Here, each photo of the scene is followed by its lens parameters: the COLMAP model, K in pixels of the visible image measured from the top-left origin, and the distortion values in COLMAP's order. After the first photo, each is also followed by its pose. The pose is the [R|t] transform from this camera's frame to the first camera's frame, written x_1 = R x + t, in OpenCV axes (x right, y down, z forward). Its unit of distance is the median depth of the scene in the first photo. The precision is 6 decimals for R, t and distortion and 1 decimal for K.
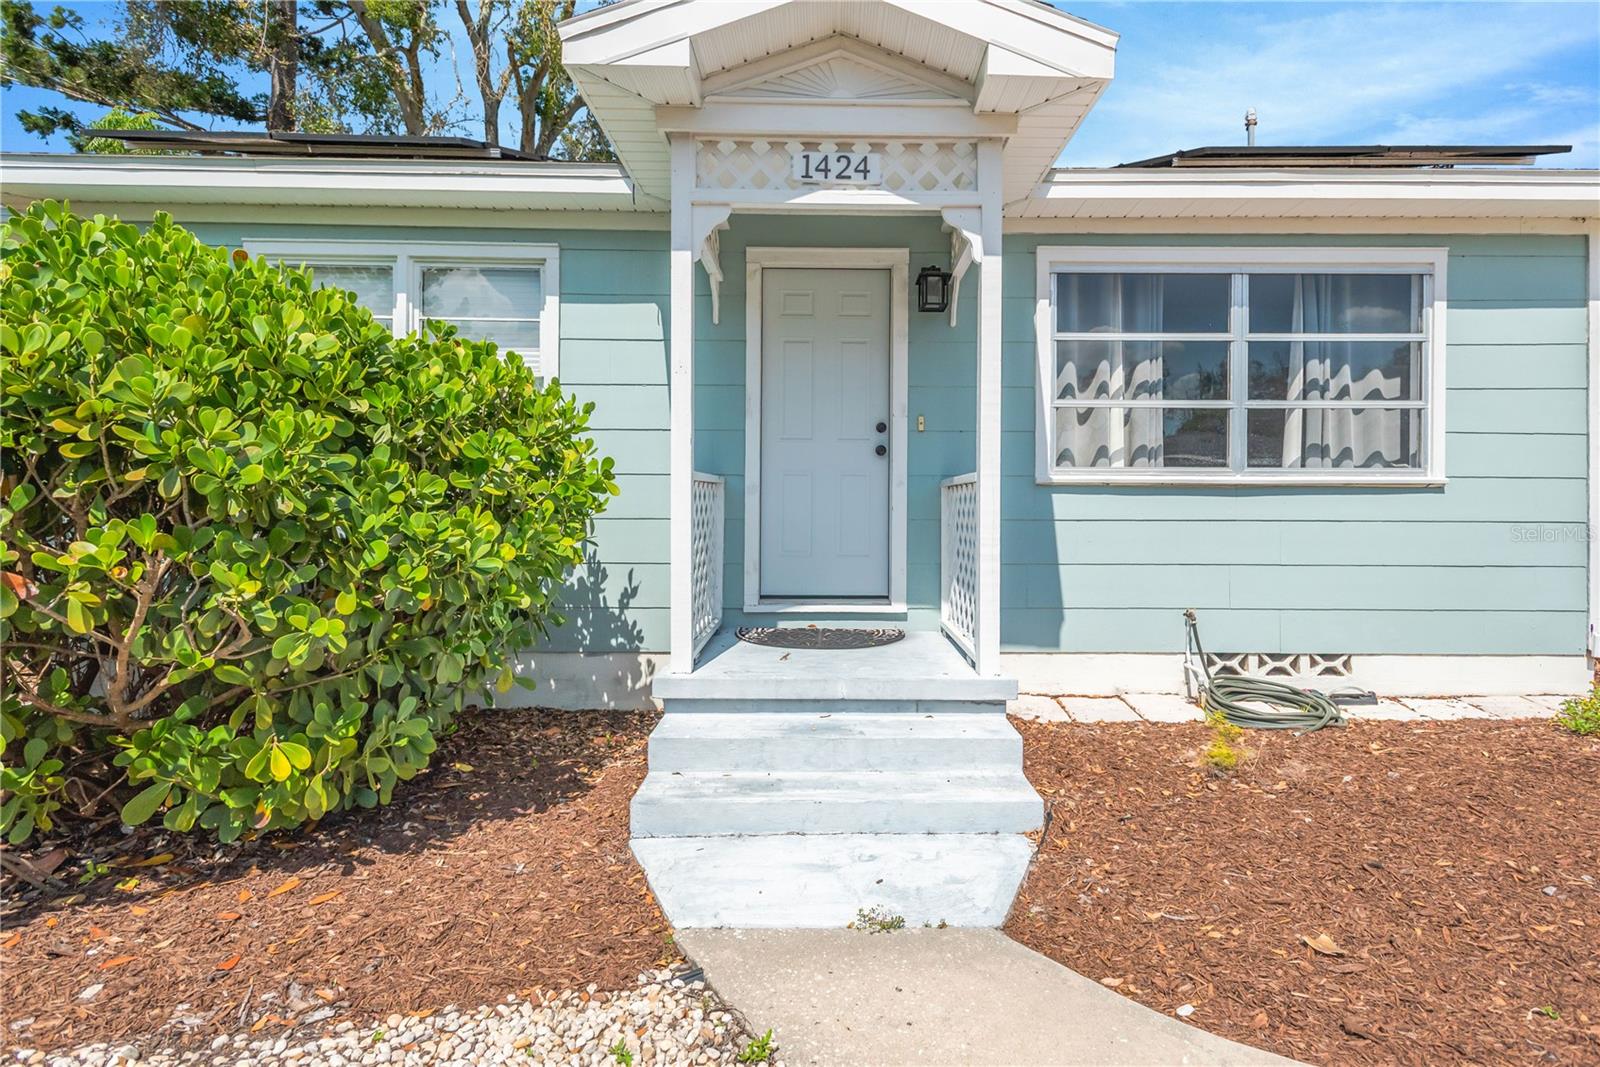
lens RADIAL K [[739.1, 0, 840.3], [0, 739.1, 499.0], [0, 0, 1]] dist [0.014677, -0.001321]
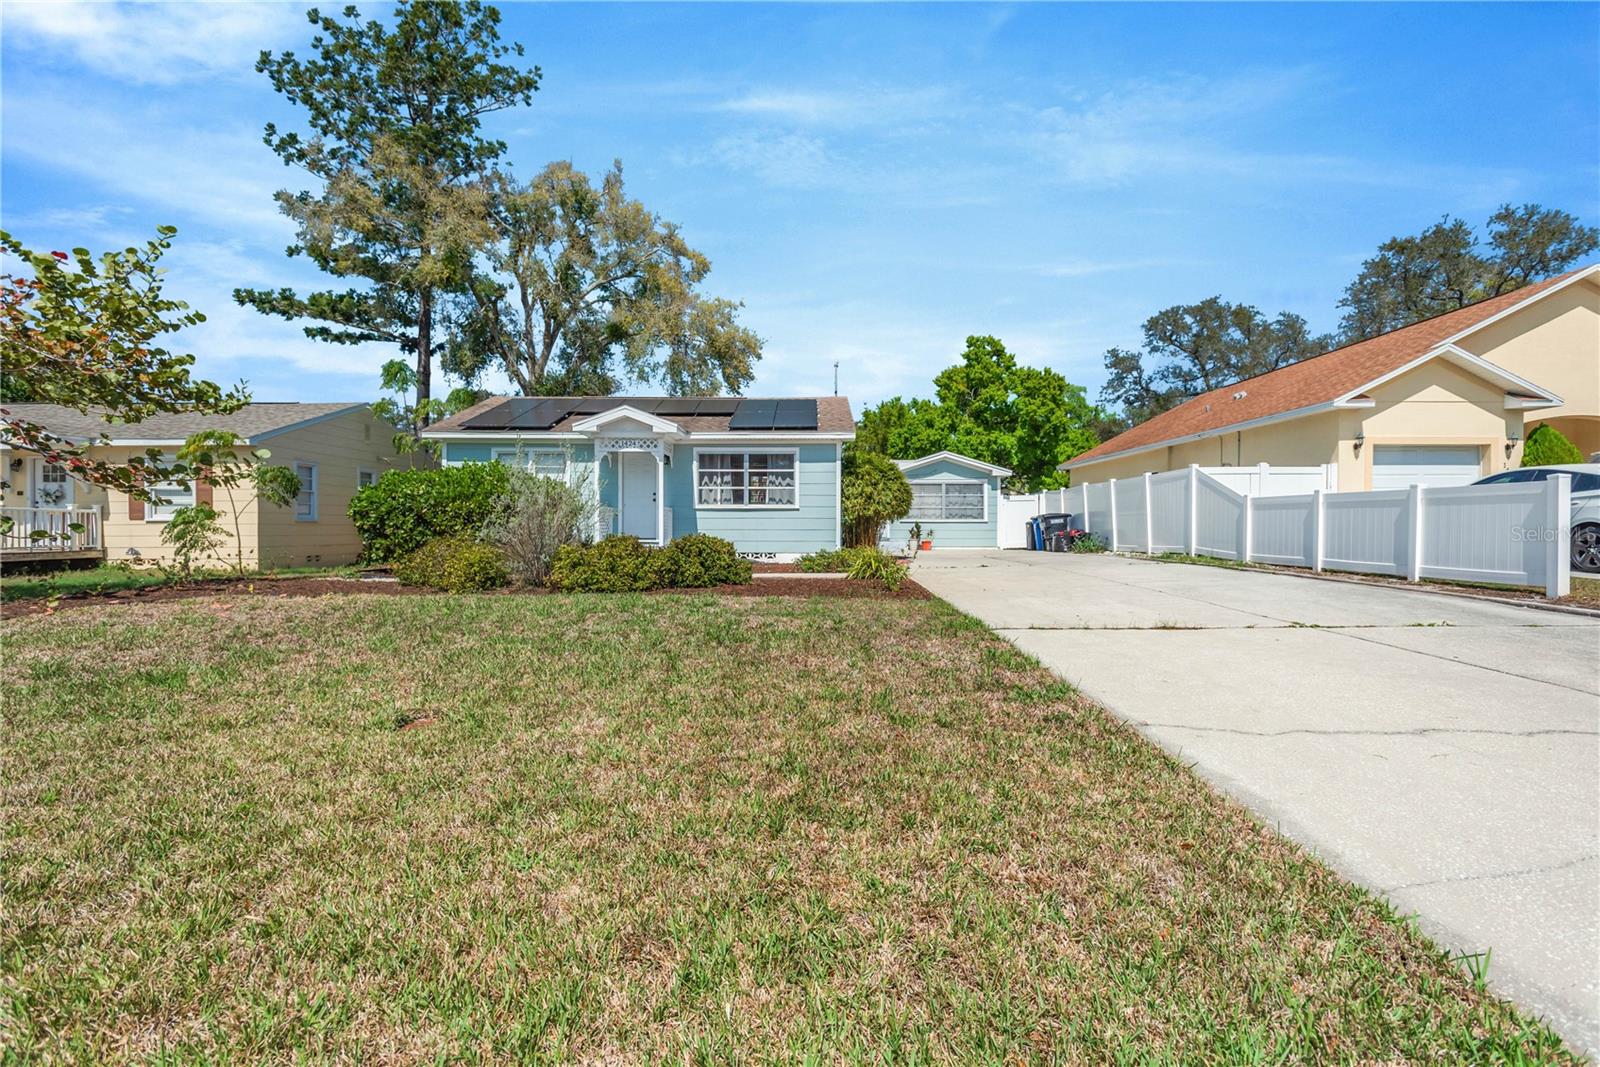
lens RADIAL K [[739.1, 0, 808.4], [0, 739.1, 523.0], [0, 0, 1]] dist [0.014677, -0.001321]
pose [[0.999691, 0.000302, -0.024874, 0.941255], [-0.000126, 0.999975, 0.007073, 0.024088], [0.024876, -0.007068, 0.999666, -2.771937]]
